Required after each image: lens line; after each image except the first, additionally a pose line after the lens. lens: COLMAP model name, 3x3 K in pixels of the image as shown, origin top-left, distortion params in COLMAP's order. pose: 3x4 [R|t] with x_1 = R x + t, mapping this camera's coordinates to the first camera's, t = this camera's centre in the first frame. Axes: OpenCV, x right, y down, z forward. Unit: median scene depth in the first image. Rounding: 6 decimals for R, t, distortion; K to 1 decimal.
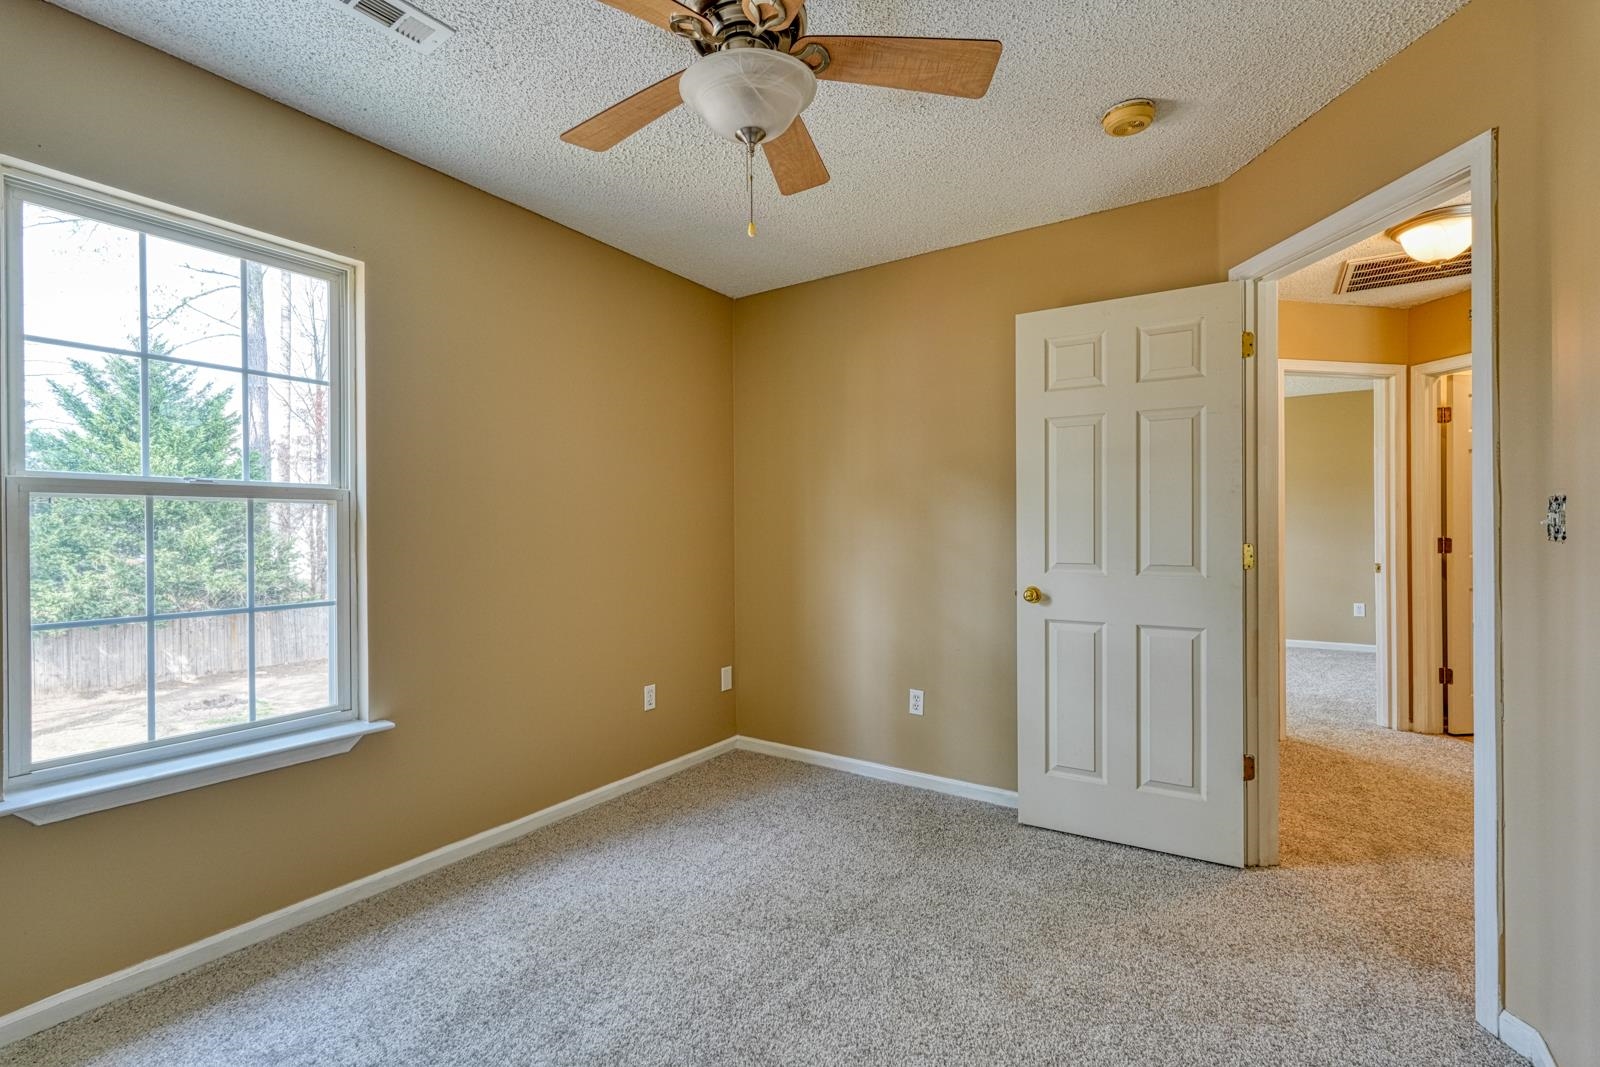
lens RADIAL K [[700.5, 0, 801.4], [0, 700.5, 532.9], [0, 0, 1]] dist [0.000408, 0.000435]
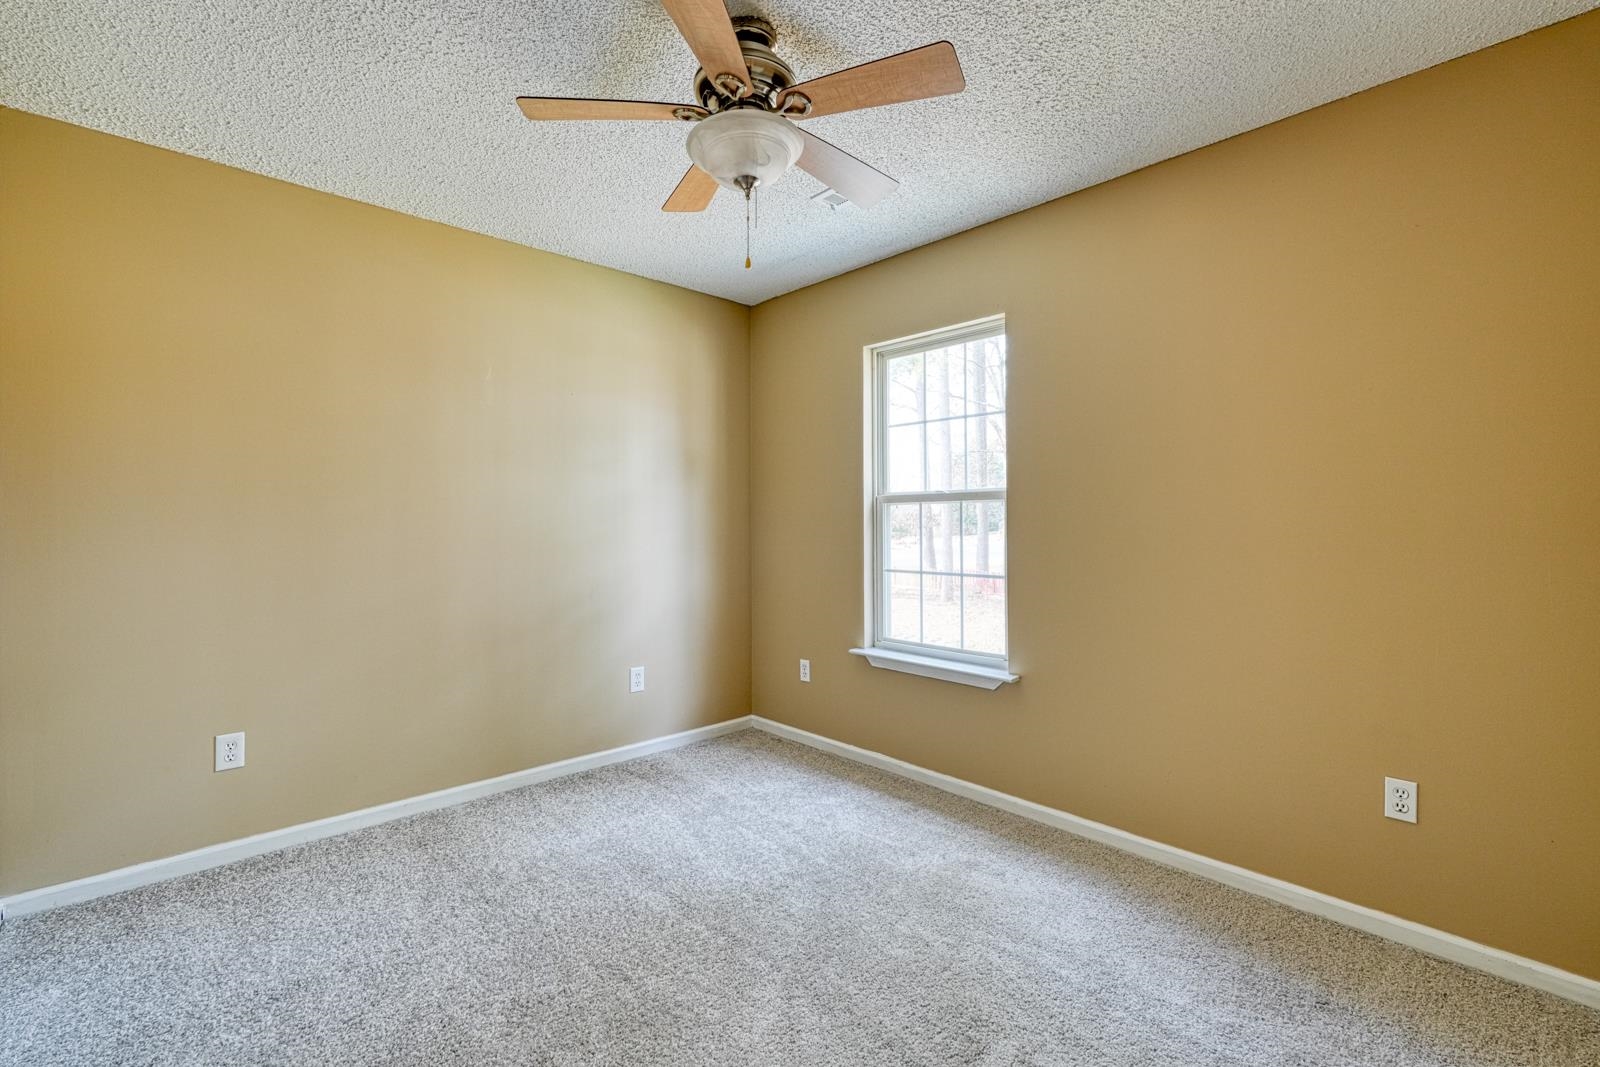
lens RADIAL K [[701.6, 0, 797.1], [0, 701.6, 515.3], [0, 0, 1]] dist [-0.000021, 0.000049]
pose [[-0.228323, -0.006274, -0.973565, 0.653837], [0.000360, 0.999979, -0.006529, -0.006710], [0.973585, -0.001841, -0.228316, 0.850308]]
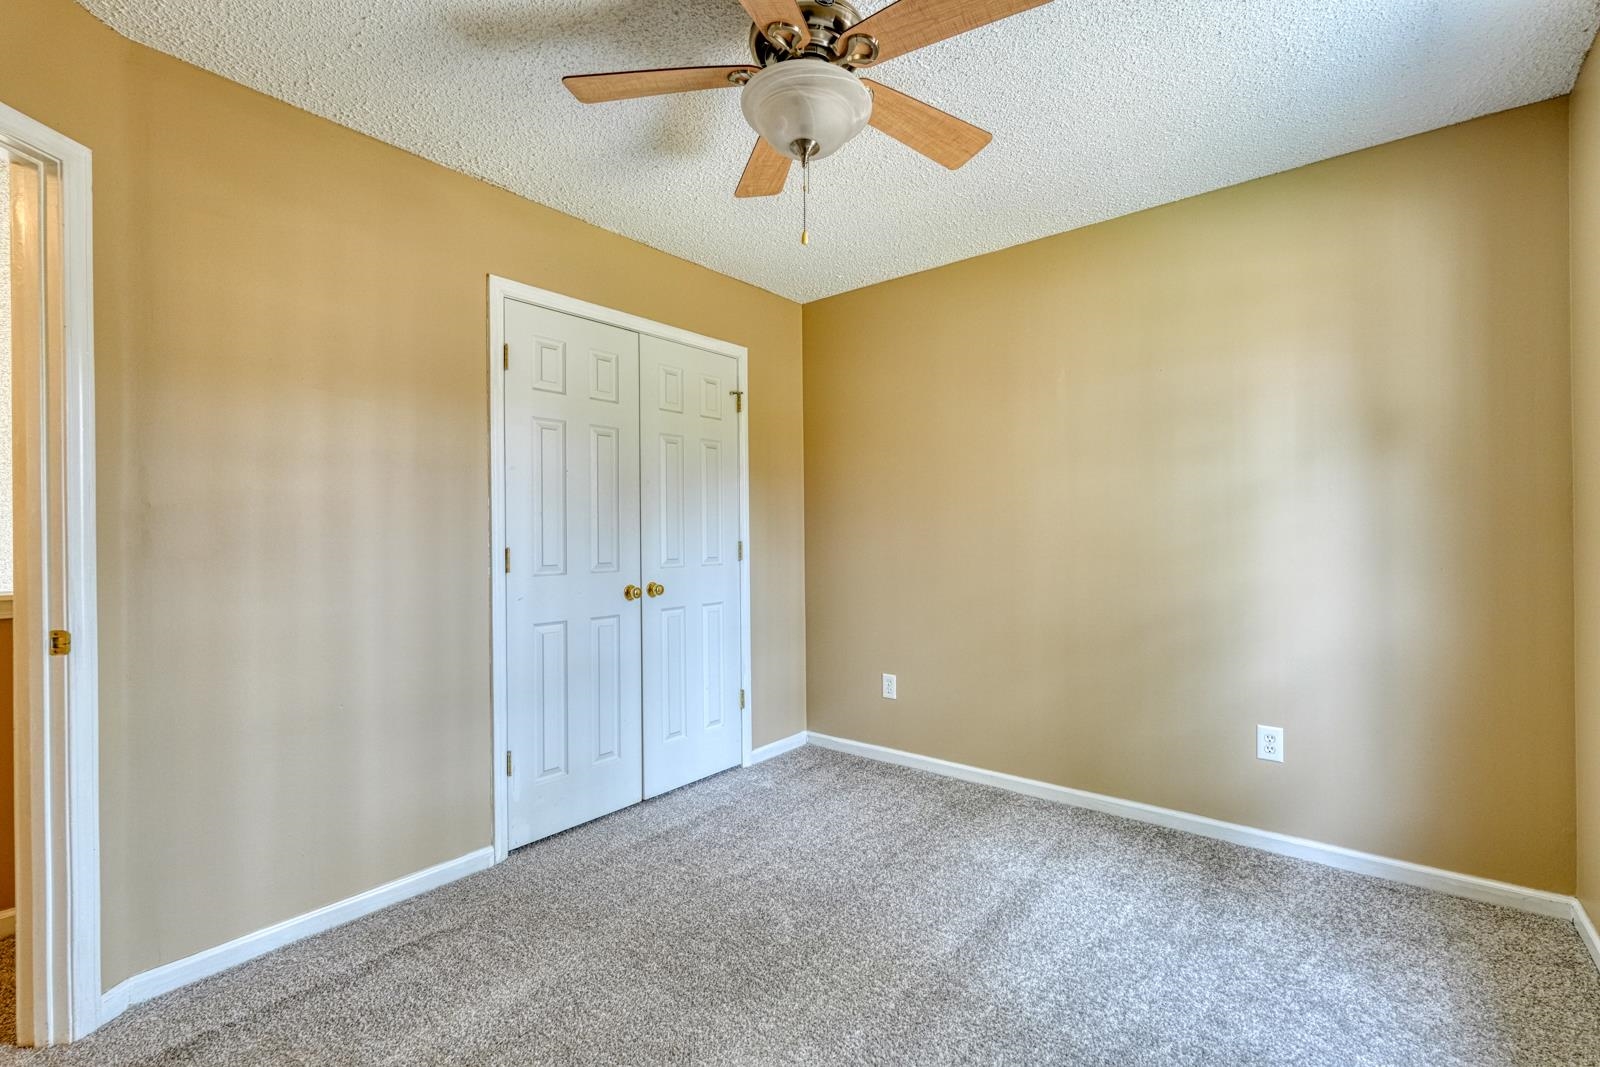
lens RADIAL K [[695.8, 0, 802.6], [0, 695.8, 532.3], [0, 0, 1]] dist [0.000988, 0.000064]
pose [[-0.996173, 0.013183, 0.086398, -0.099148], [0.013653, 0.999895, 0.004856, -0.004030], [-0.086325, 0.006017, -0.996249, 1.286106]]
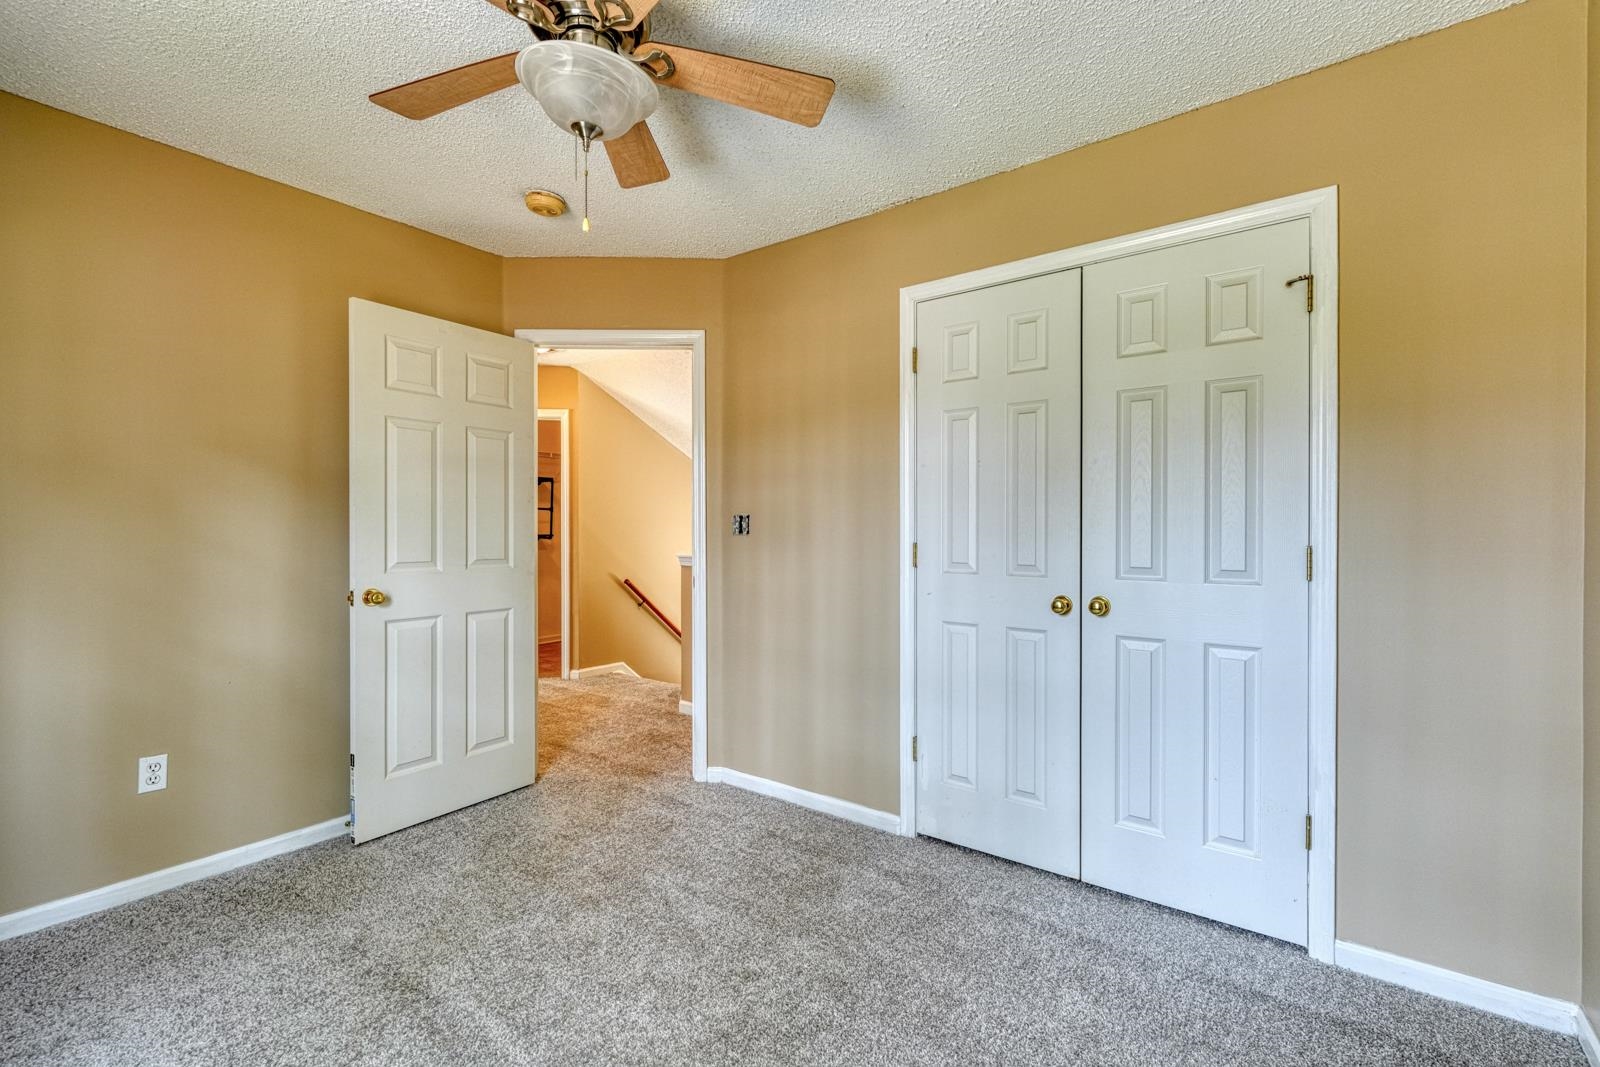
lens RADIAL K [[695.8, 0, 802.6], [0, 695.8, 532.3], [0, 0, 1]] dist [0.000988, 0.000064]
pose [[0.051442, 0.001194, 0.998675, -0.662526], [0.003037, 0.999994, -0.001352, 0.002632], [-0.998671, 0.003103, 0.051438, 0.411075]]
